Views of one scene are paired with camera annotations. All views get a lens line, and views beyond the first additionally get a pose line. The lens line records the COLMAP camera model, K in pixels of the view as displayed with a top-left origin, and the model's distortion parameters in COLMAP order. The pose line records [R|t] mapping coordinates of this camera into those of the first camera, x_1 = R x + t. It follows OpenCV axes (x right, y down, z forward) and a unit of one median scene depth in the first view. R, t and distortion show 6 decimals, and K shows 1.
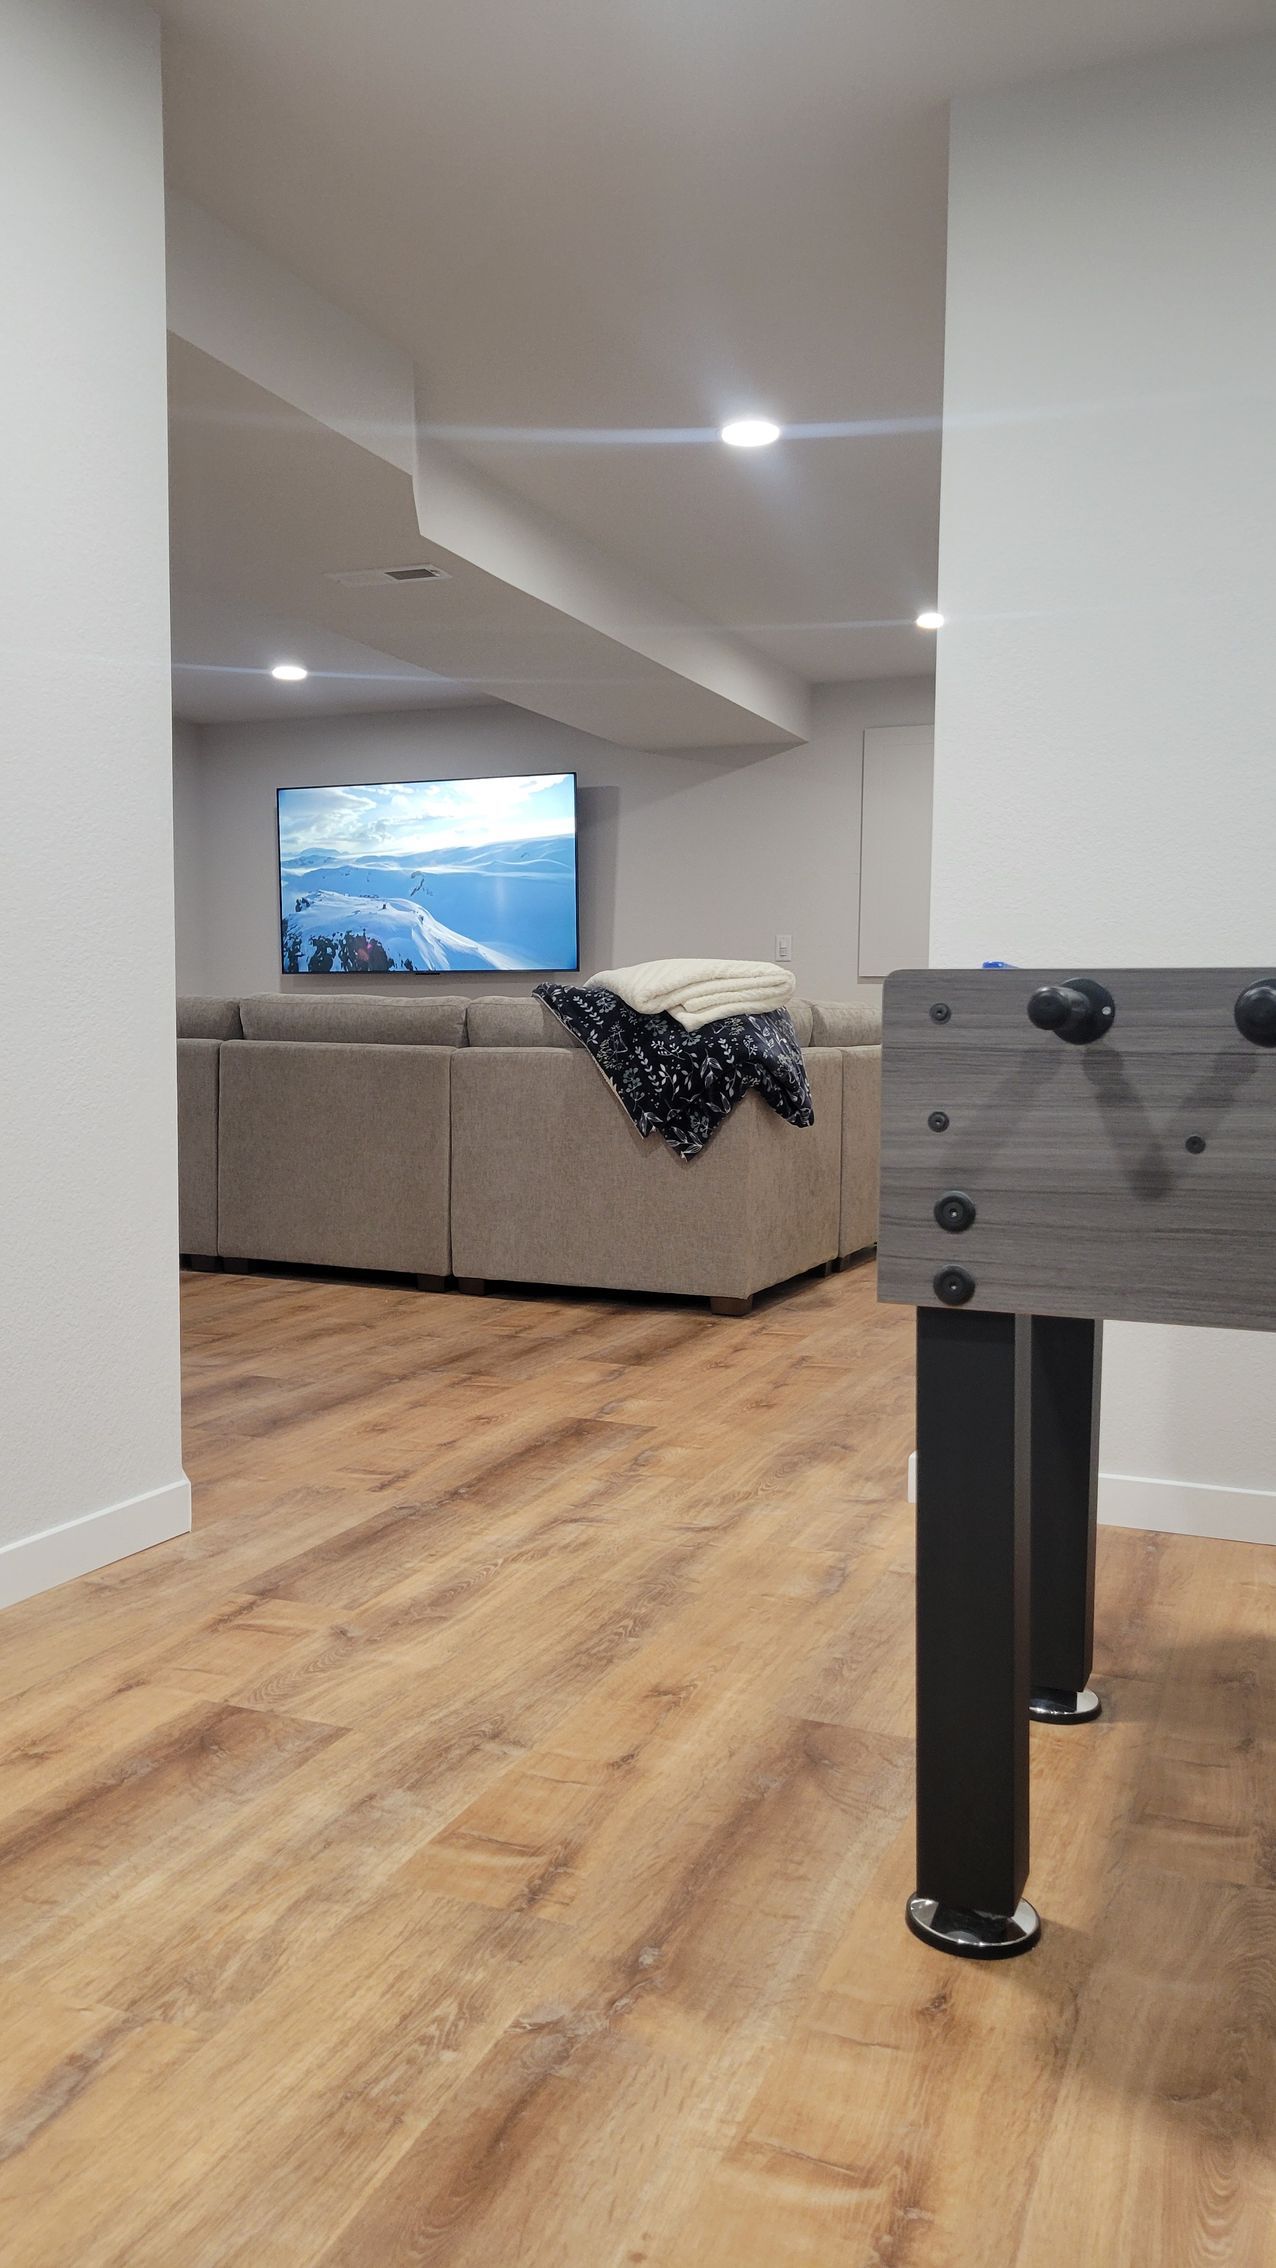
lens RADIAL K [[1702.6, 0, 613.3], [0, 1702.6, 1133.8], [0, 0, 1]] dist [0.055593, -0.035371]
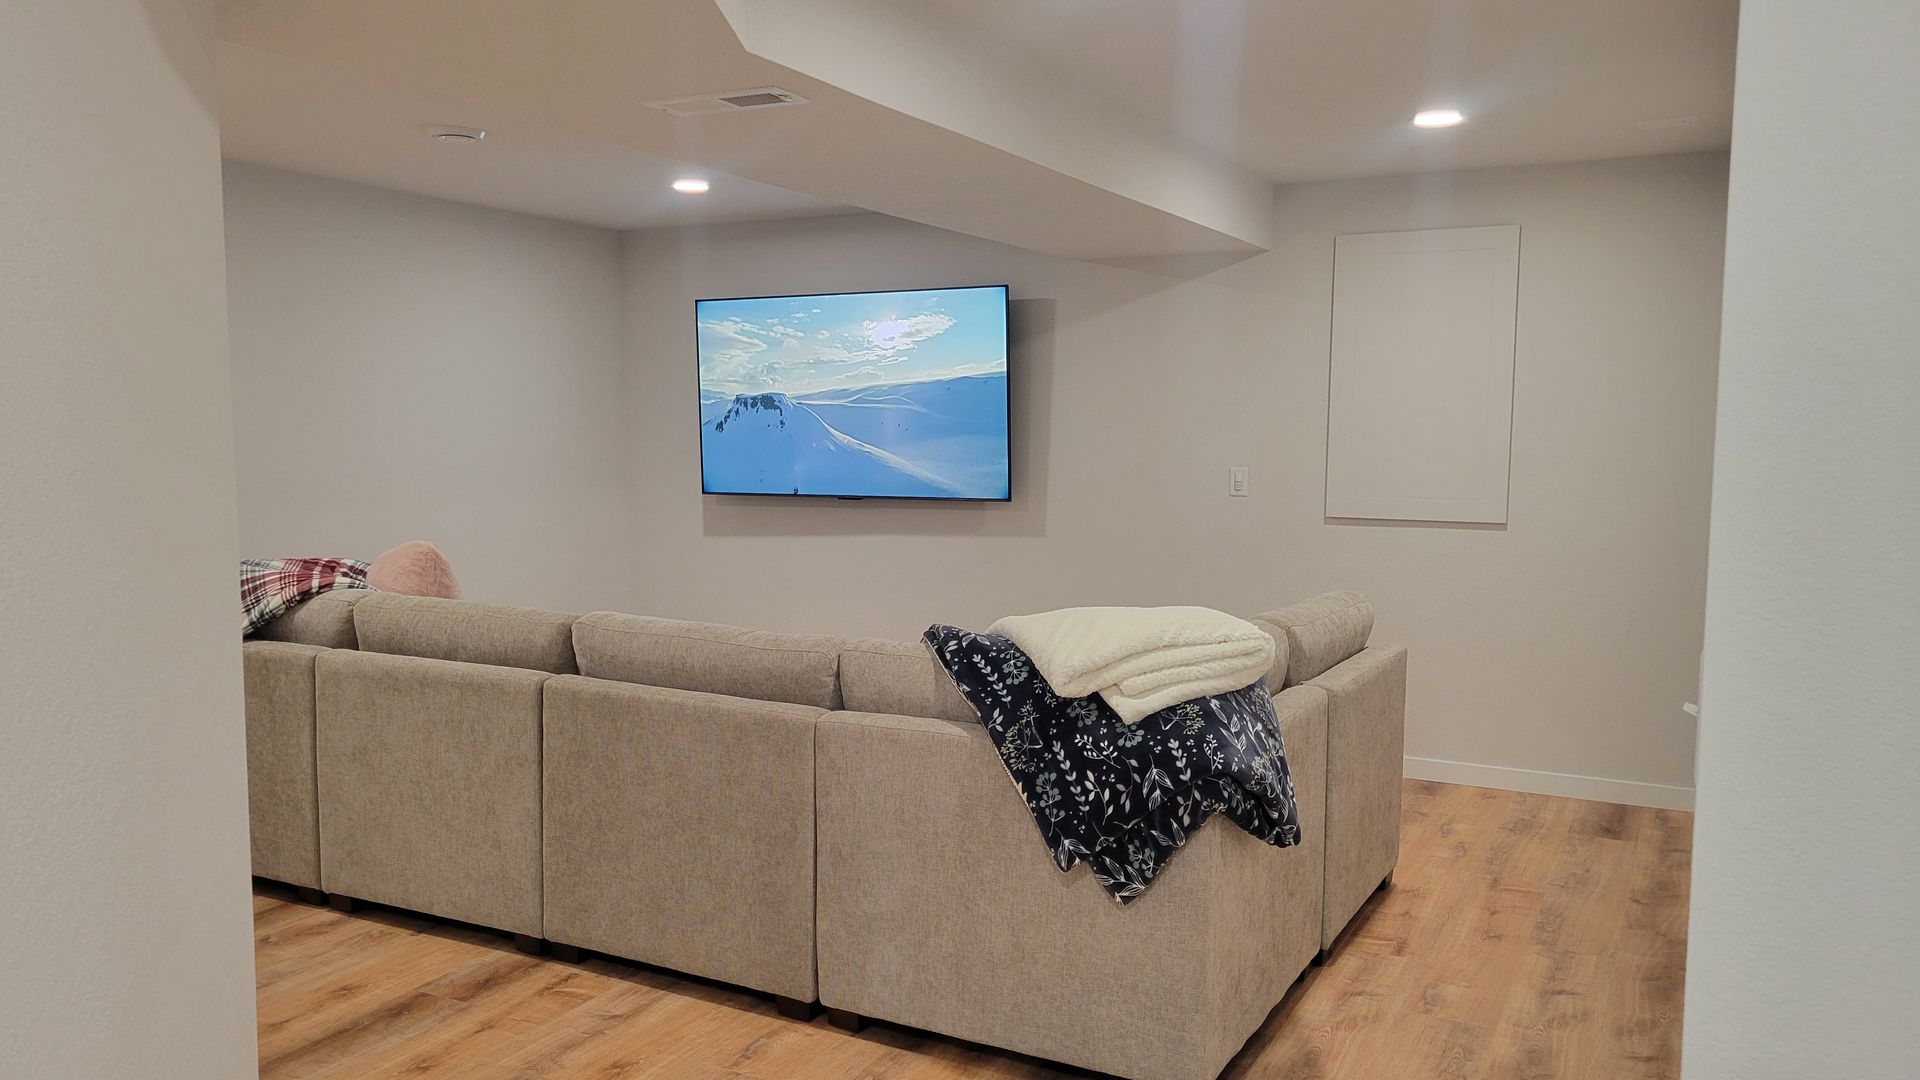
lens RADIAL K [[1441.4, 0, 934.9], [0, 1441.4, 560.2], [0, 0, 1]] dist [0.055593, -0.035371]
pose [[0.995690, 0.003950, -0.092662, 0.041648], [-0.001392, 0.999617, 0.027655, -0.310881], [0.092736, -0.027407, 0.995313, 0.808614]]
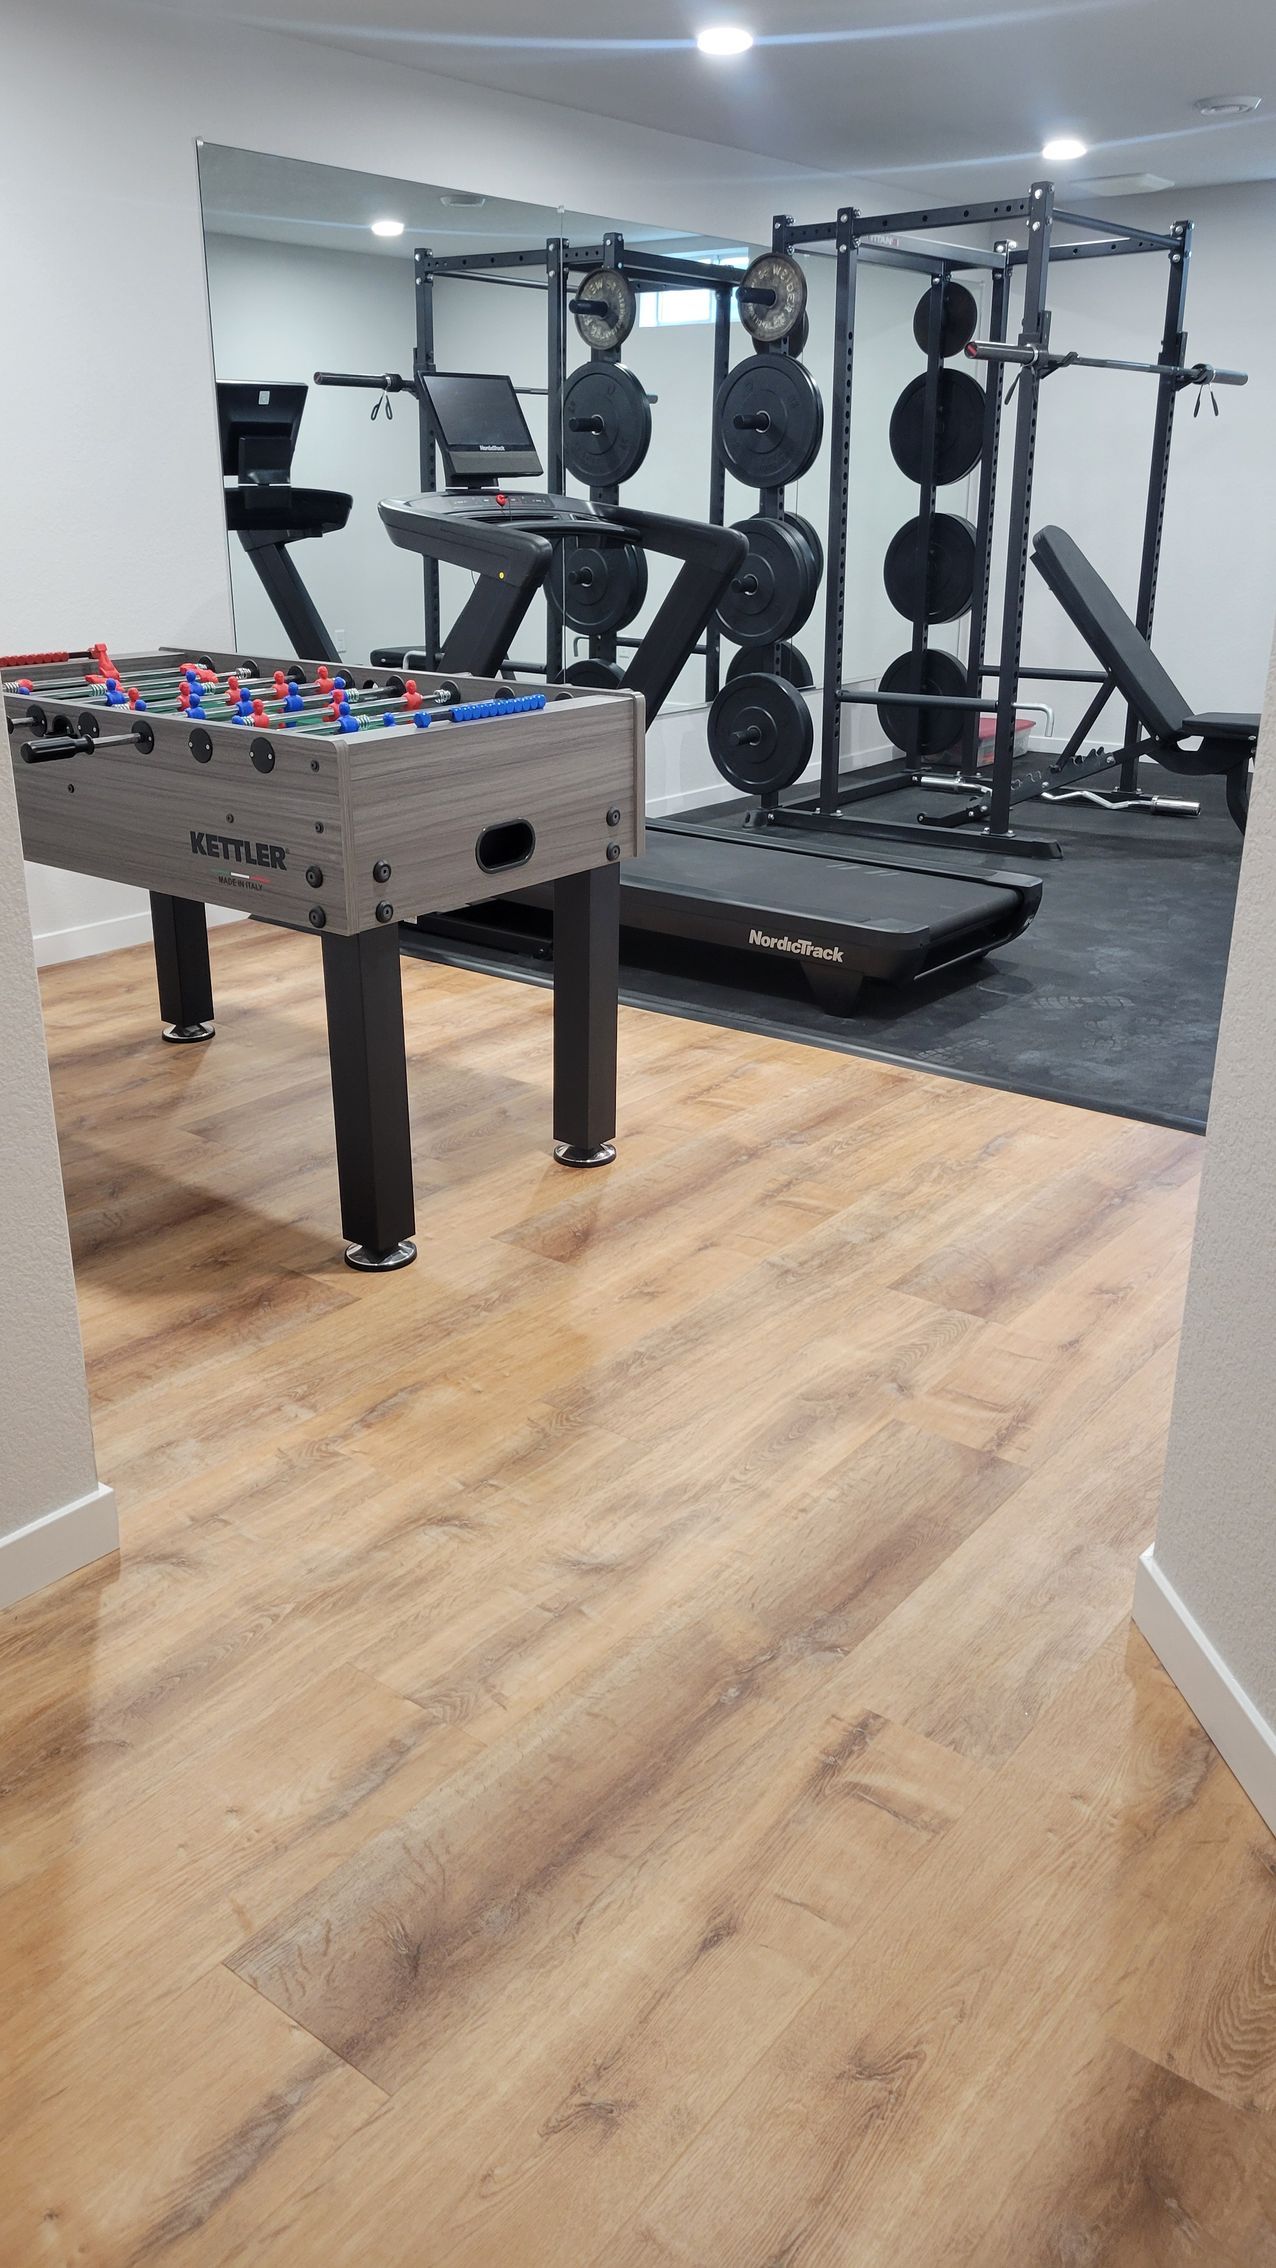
lens RADIAL K [[1702.6, 0, 615.2], [0, 1702.6, 1098.8], [0, 0, 1]] dist [0.055593, -0.035371]
pose [[-0.962453, -0.101231, 0.251865, -0.244452], [0.009187, 0.915180, 0.402940, -0.315738], [-0.271292, 0.390125, -0.879888, 1.983386]]
